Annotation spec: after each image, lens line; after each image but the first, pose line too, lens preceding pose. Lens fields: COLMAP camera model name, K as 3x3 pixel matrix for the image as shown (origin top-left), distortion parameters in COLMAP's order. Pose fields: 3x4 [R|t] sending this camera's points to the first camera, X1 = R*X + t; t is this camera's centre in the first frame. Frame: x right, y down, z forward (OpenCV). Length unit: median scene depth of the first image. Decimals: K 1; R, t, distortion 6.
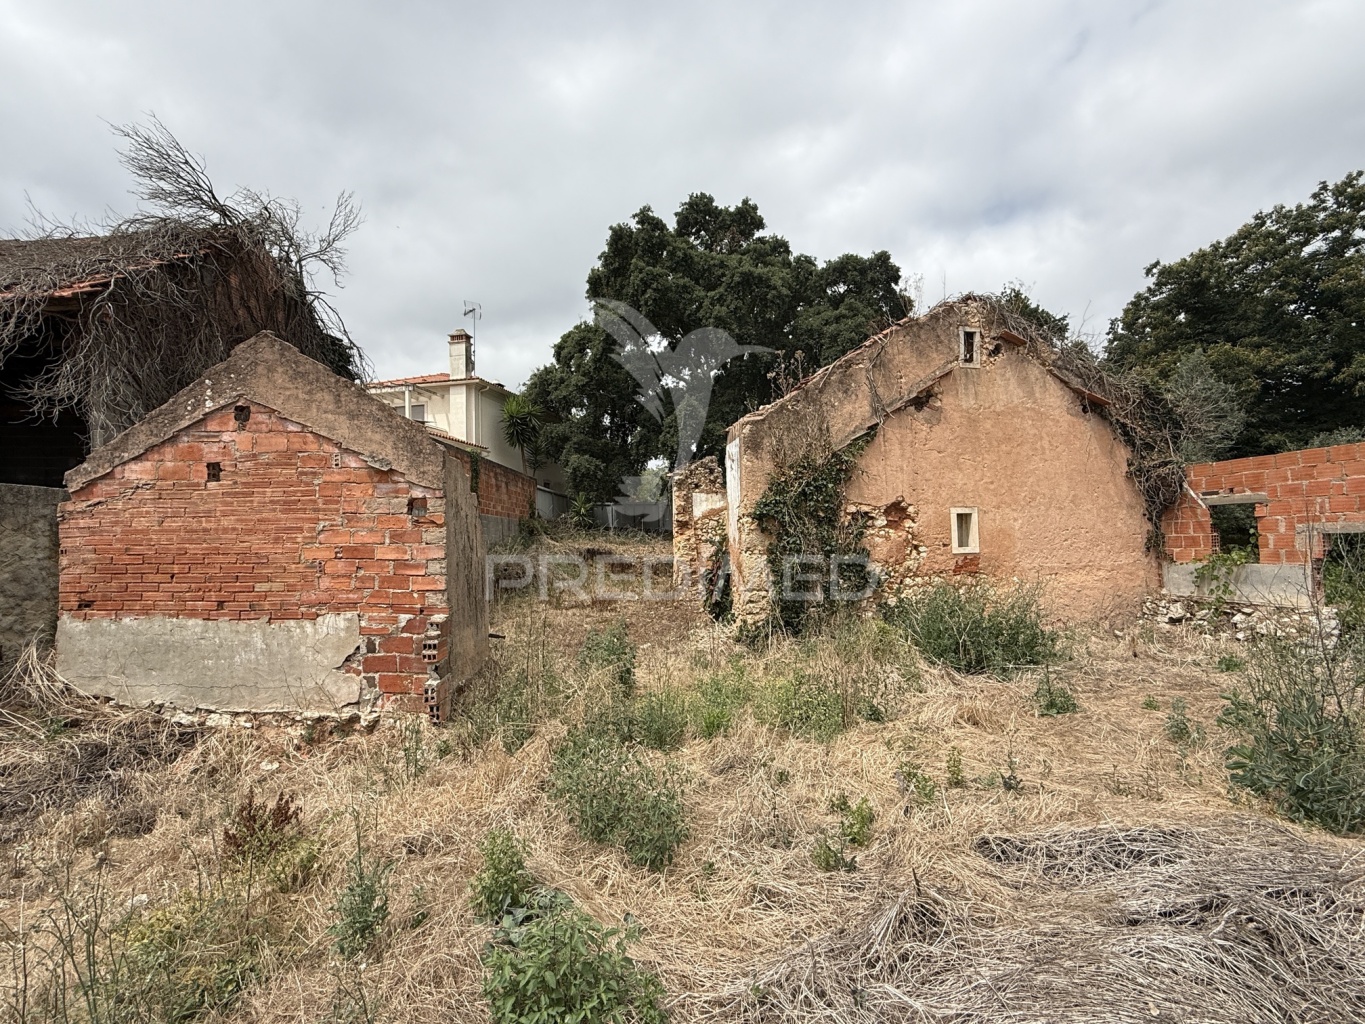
lens RADIAL K [[668.6, 0, 682.5], [0, 668.6, 512.0], [0, 0, 1]] dist [0.001256, -0.000058]
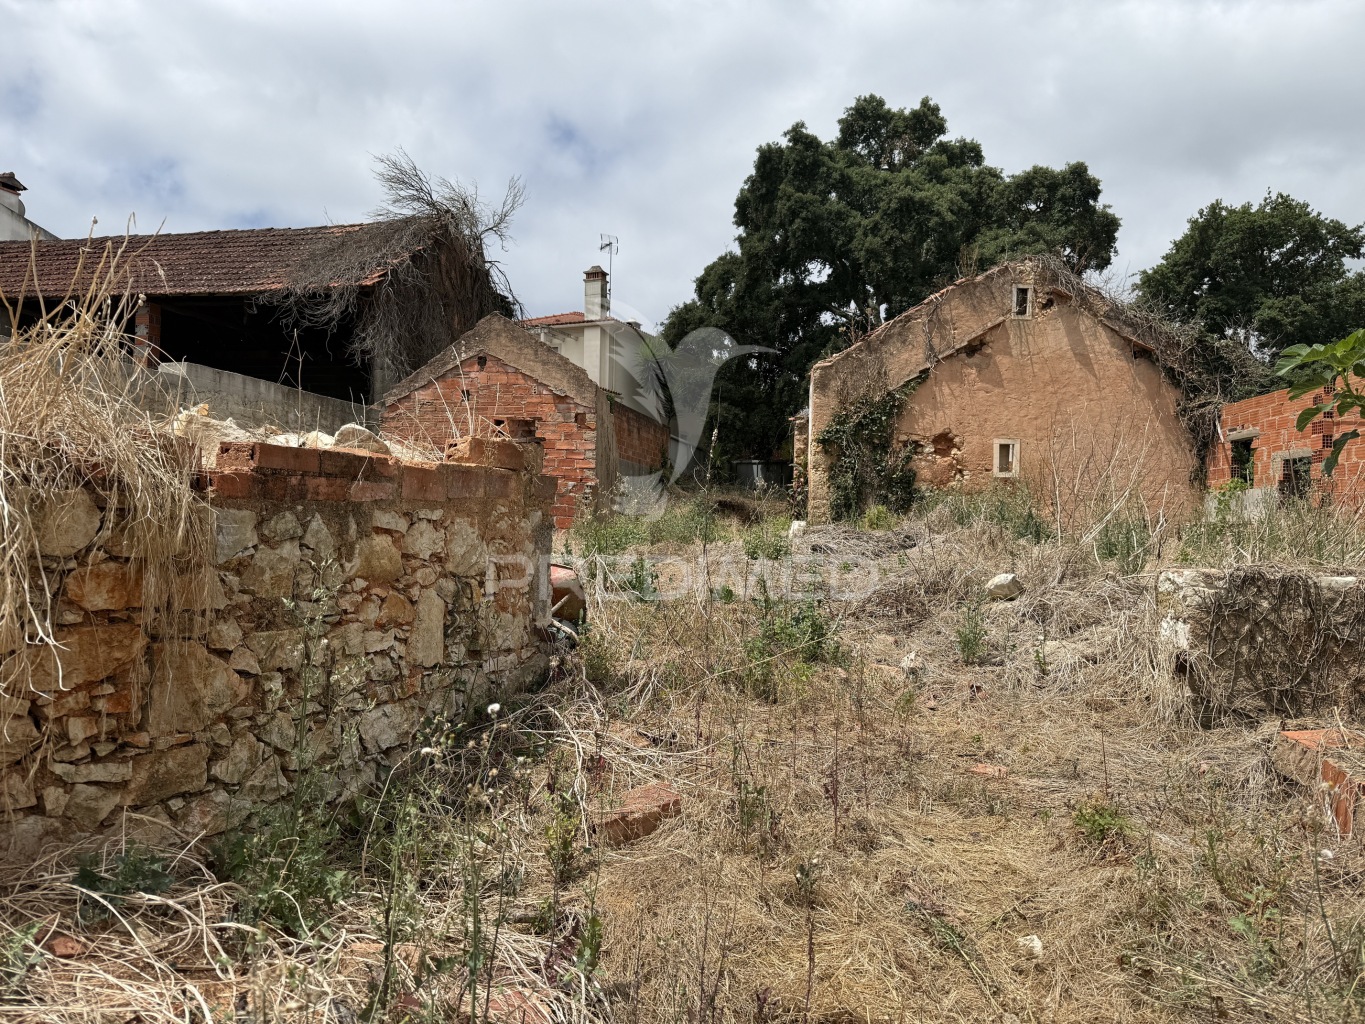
lens RADIAL K [[975.5, 0, 682.5], [0, 975.5, 512.0], [0, 0, 1]] dist [0.152711, -0.291380]
pose [[0.976095, 0.035137, -0.214485, 0.225965], [-0.031998, 0.999324, 0.018088, 0.102114], [0.214976, -0.010793, 0.976560, -0.782862]]
